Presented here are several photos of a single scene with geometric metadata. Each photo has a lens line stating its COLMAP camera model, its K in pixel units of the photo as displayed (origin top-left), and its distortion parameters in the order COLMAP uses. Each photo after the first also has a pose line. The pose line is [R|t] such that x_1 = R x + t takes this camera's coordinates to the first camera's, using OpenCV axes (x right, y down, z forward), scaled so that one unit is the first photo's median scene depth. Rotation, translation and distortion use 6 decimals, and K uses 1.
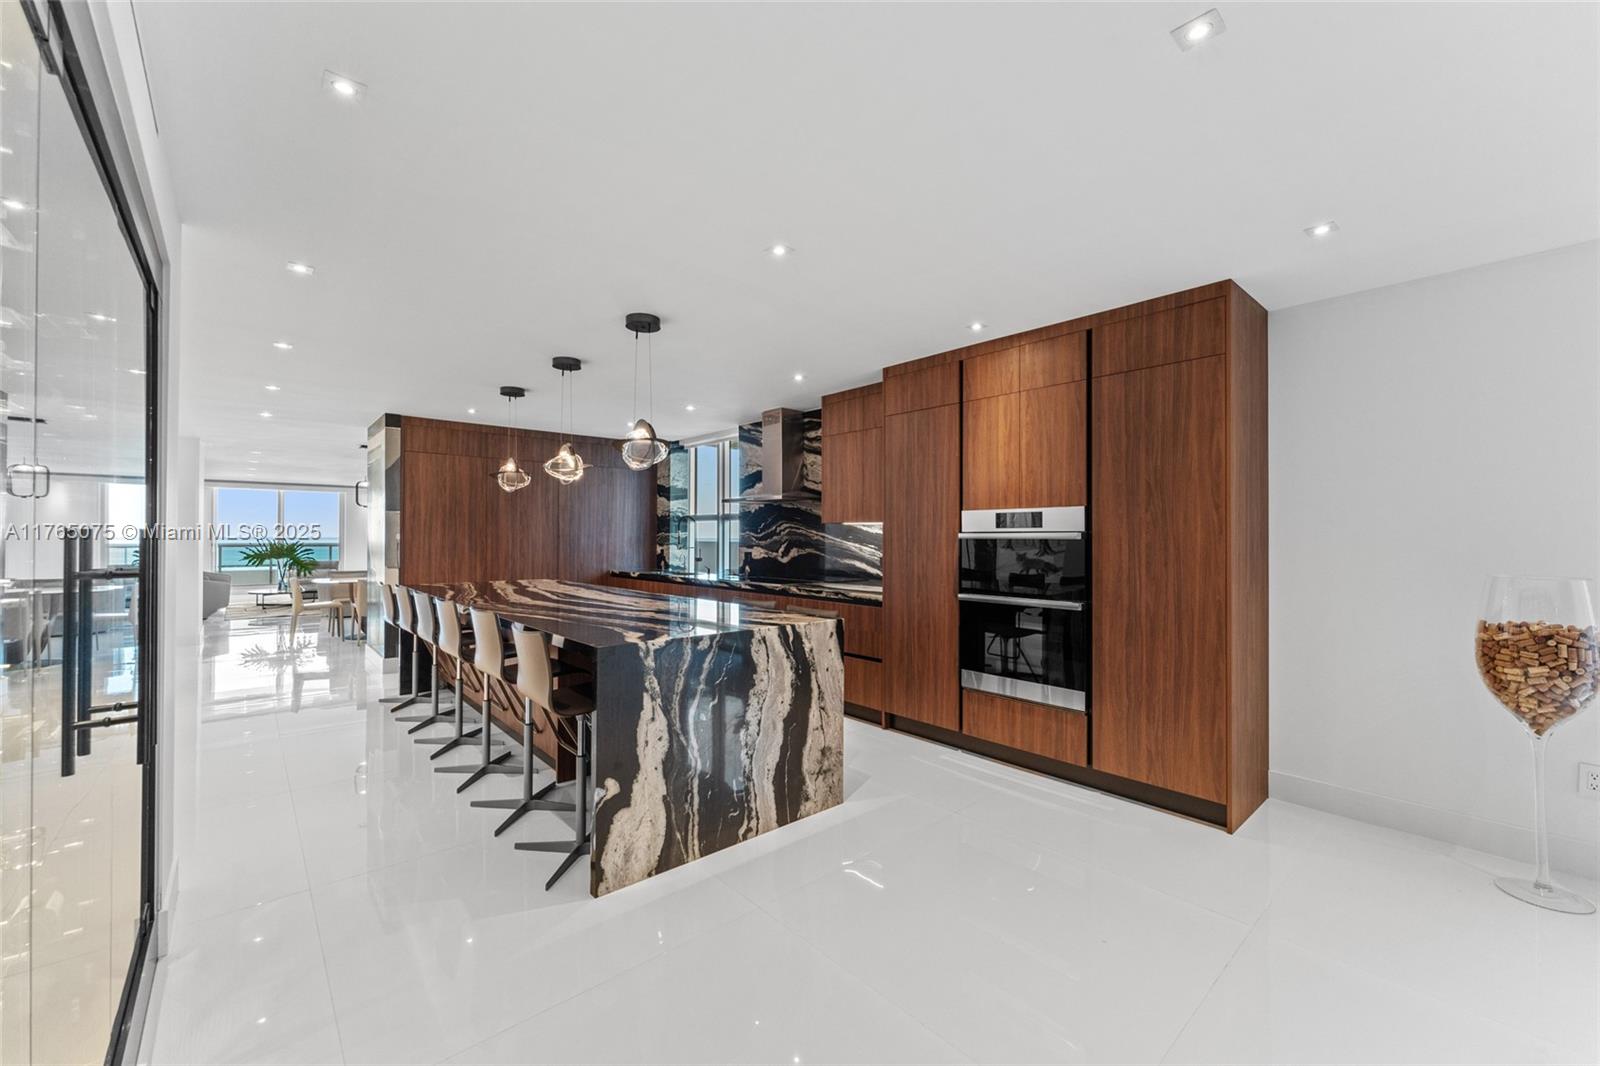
lens RADIAL K [[634.8, 0, 795.8], [0, 634.8, 532.9], [0, 0, 1]] dist [0.001700, -0.000076]
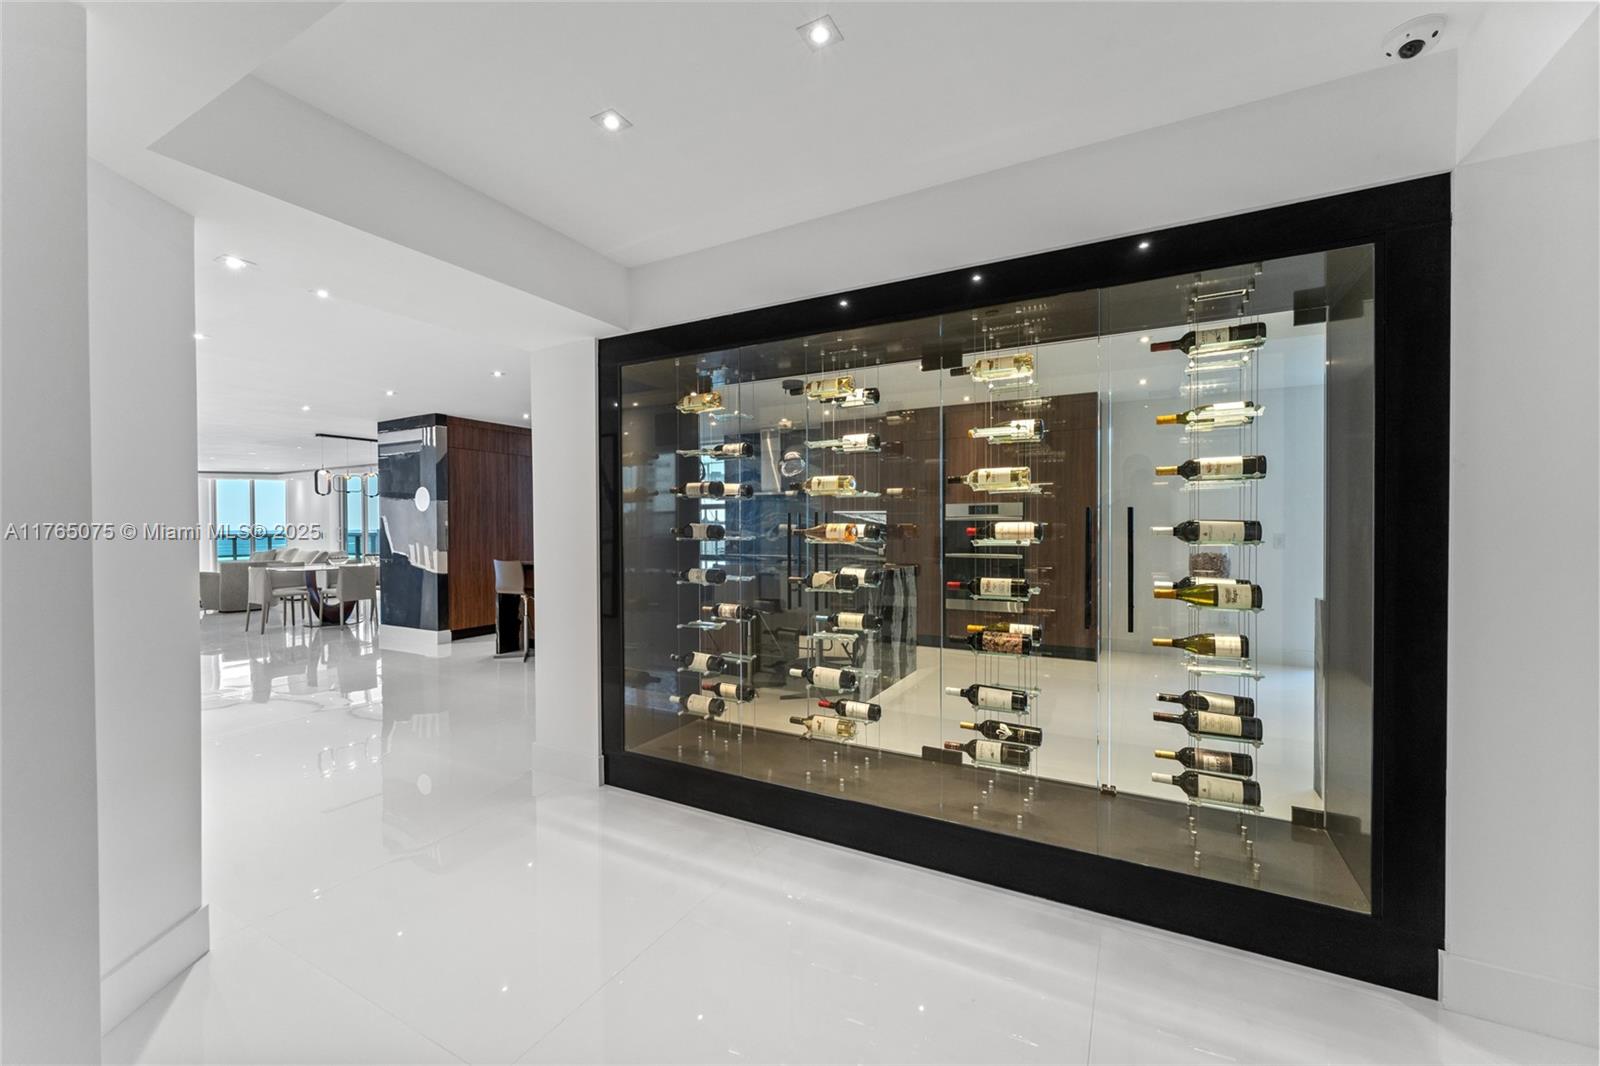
lens RADIAL K [[634.8, 0, 795.8], [0, 634.8, 532.9], [0, 0, 1]] dist [0.001700, -0.000076]
pose [[0.938679, -0.009000, 0.344676, -0.434328], [0.004273, 0.999886, 0.014469, 0.009523], [-0.344767, -0.012109, 0.938610, -0.274007]]
